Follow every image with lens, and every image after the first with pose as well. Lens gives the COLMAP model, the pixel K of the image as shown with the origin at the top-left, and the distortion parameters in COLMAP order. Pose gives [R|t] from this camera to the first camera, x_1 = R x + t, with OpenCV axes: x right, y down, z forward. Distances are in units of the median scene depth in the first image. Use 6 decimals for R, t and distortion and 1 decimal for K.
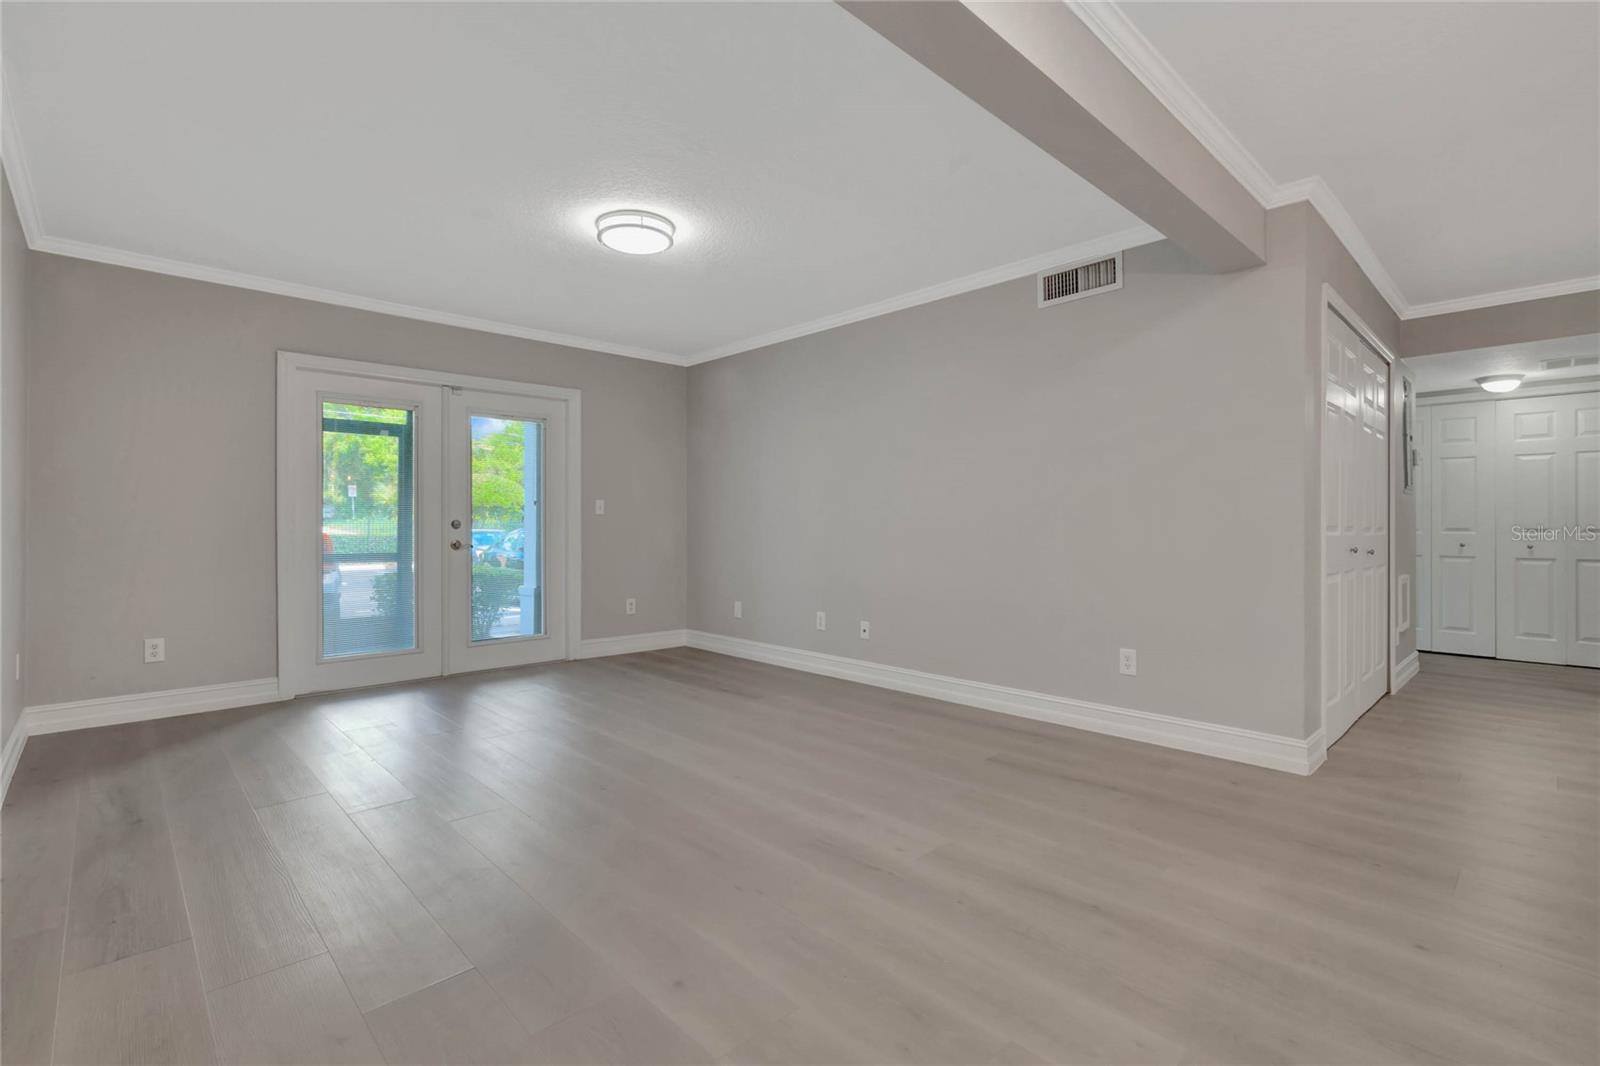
lens RADIAL K [[733.3, 0, 796.3], [0, 733.3, 519.5], [0, 0, 1]] dist [-0.003691, 0.001351]
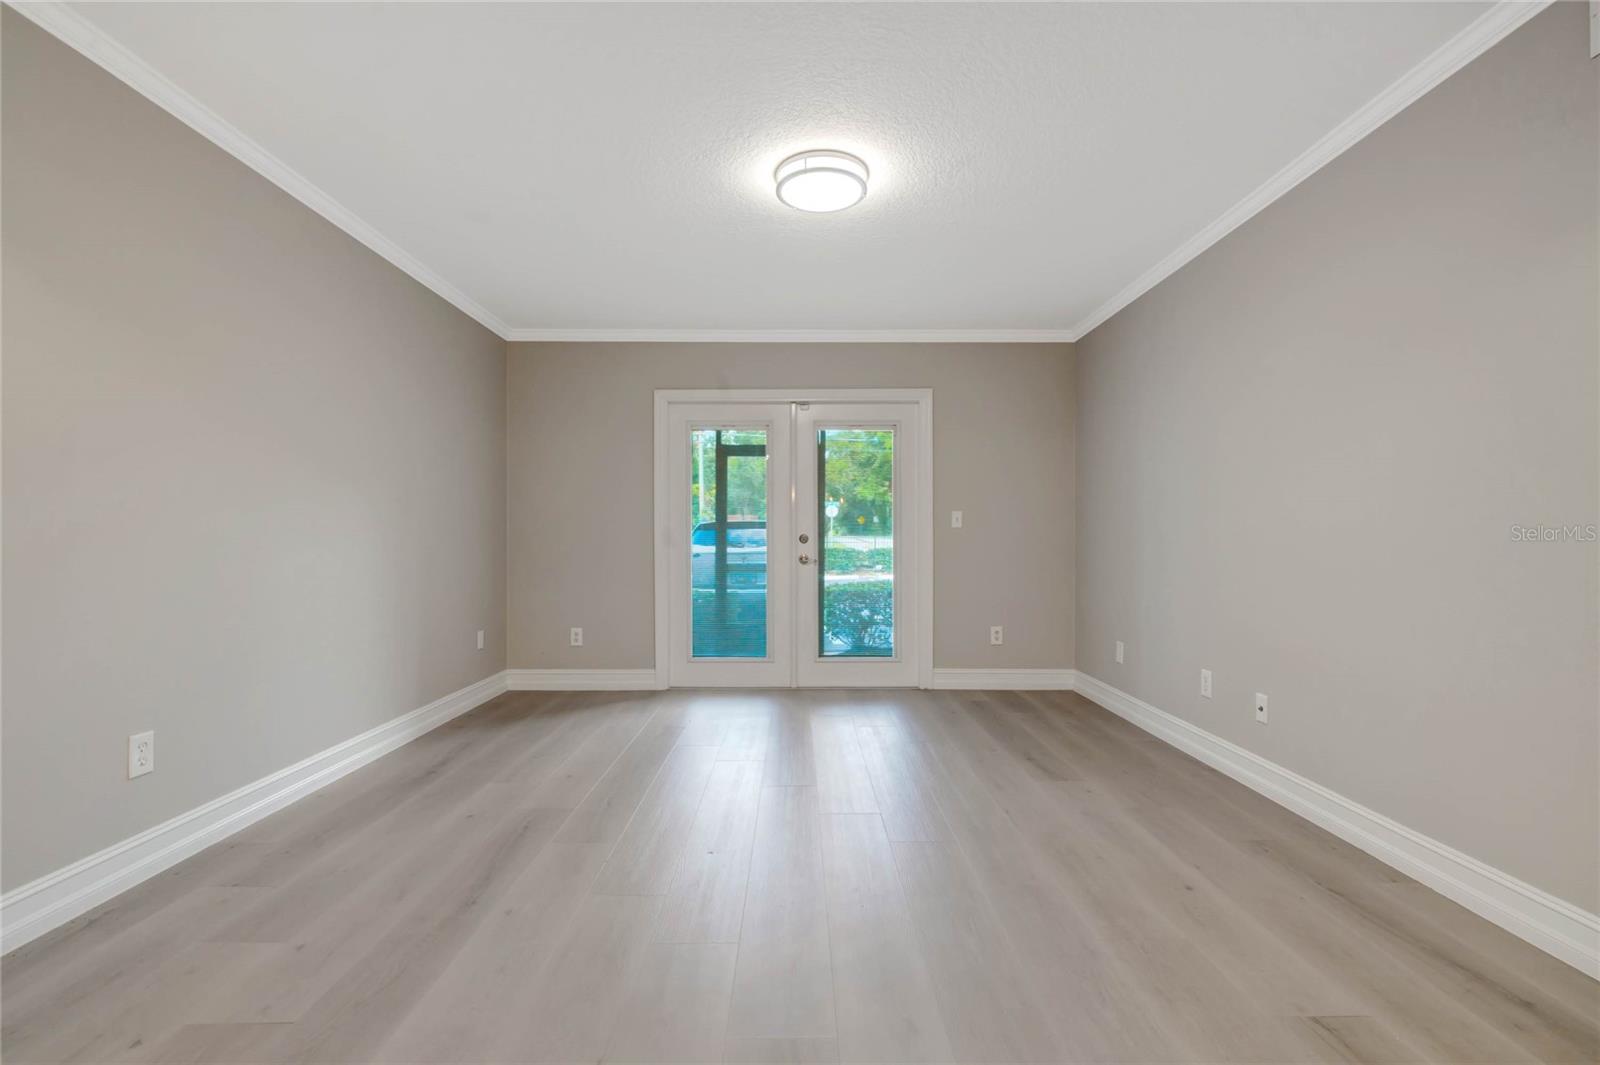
lens RADIAL K [[733.3, 0, 807.0], [0, 733.3, 541.3], [0, 0, 1]] dist [-0.003691, 0.001351]
pose [[0.728666, 0.003334, -0.684861, 0.281430], [0.004675, 0.999941, 0.009841, 0.000156], [0.684853, -0.010373, 0.728607, 0.330650]]
